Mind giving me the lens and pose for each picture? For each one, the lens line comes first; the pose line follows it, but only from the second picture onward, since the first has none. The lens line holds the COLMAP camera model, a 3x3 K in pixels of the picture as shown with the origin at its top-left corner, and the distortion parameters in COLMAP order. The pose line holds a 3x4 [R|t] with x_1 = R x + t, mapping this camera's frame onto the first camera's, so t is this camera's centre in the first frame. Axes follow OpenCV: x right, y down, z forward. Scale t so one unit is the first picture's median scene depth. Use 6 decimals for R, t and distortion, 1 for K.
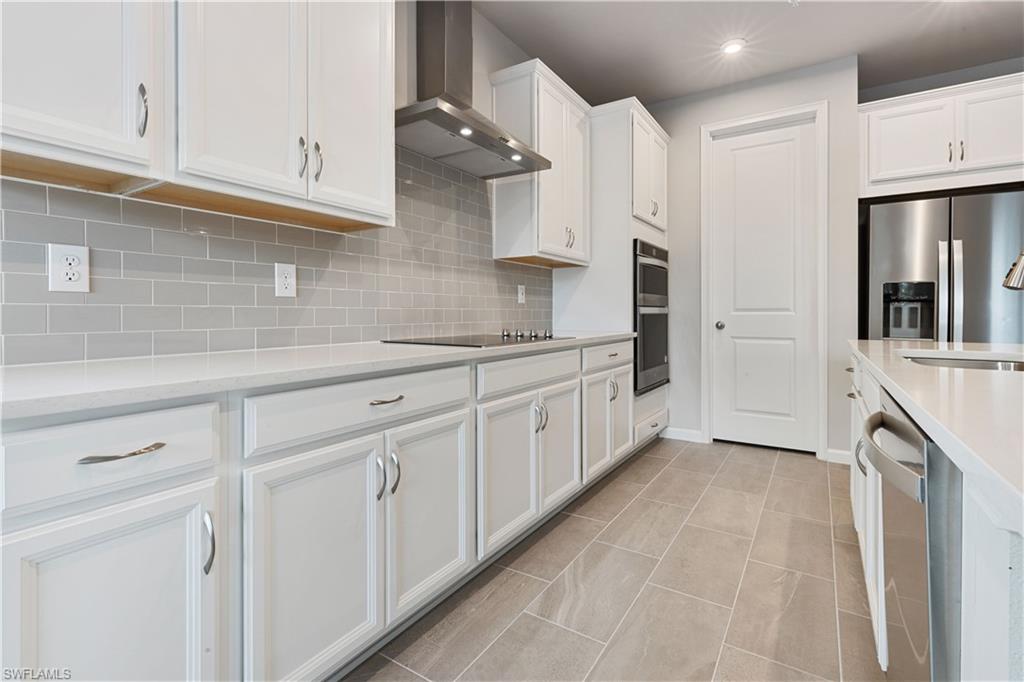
lens RADIAL K [[471.4, 0, 514.5], [0, 471.4, 313.8], [0, 0, 1]] dist [0.004165, -0.000327]
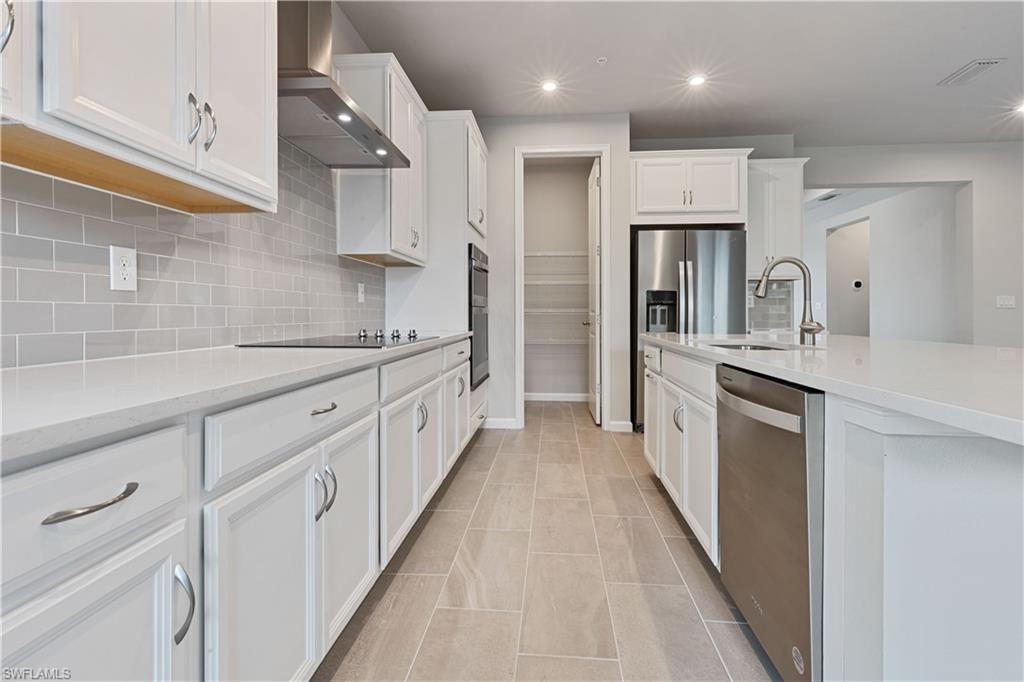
lens RADIAL K [[471.4, 0, 514.5], [0, 471.4, 313.8], [0, 0, 1]] dist [0.004165, -0.000327]
pose [[0.882391, 0.001042, 0.470515, -0.186509], [-0.000516, 0.999999, -0.001247, 0.001506], [-0.470516, 0.000857, 0.882391, 0.016350]]
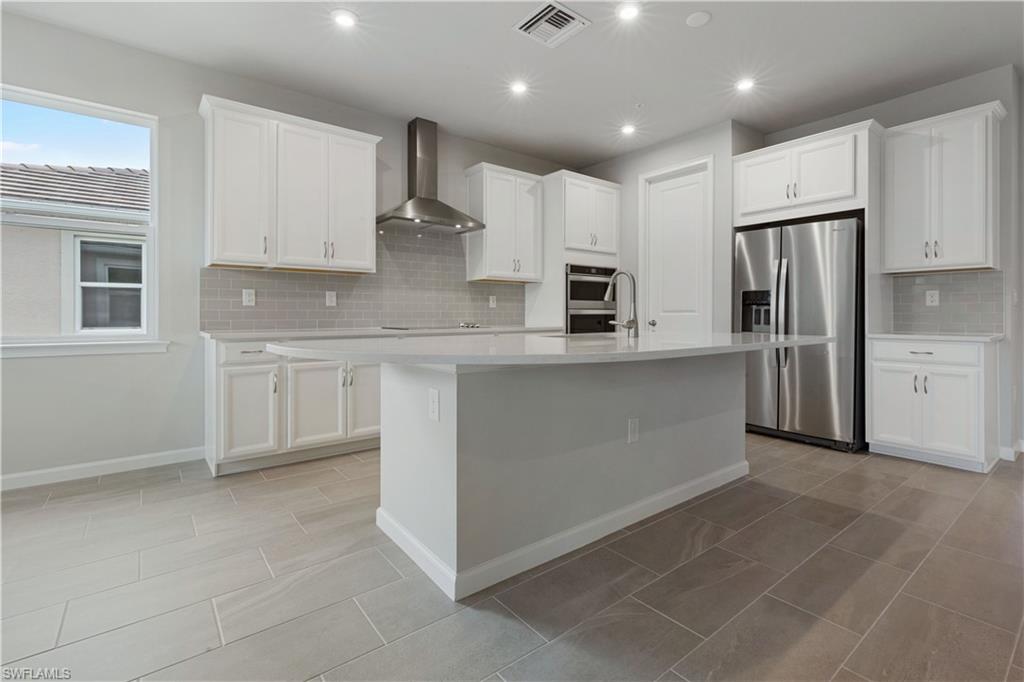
lens RADIAL K [[471.4, 0, 514.5], [0, 471.4, 313.8], [0, 0, 1]] dist [0.004165, -0.000327]
pose [[0.945133, -0.000558, -0.326686, 0.697891], [-0.000830, 0.999991, -0.004109, 0.005934], [0.326686, 0.004154, 0.945124, -0.543035]]
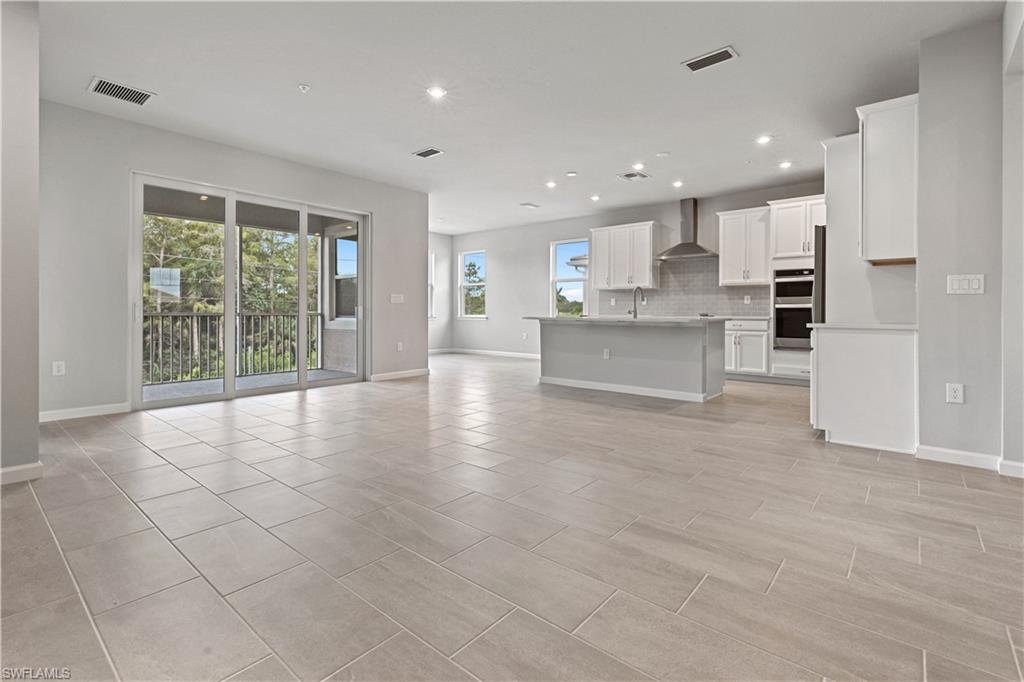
lens RADIAL K [[471.4, 0, 514.5], [0, 471.4, 313.8], [0, 0, 1]] dist [0.004165, -0.000327]
pose [[-0.134113, 0.001038, -0.990966, 2.837555], [-0.007629, 0.999969, 0.002080, 0.036048], [0.990937, 0.007839, -0.134101, 0.223732]]
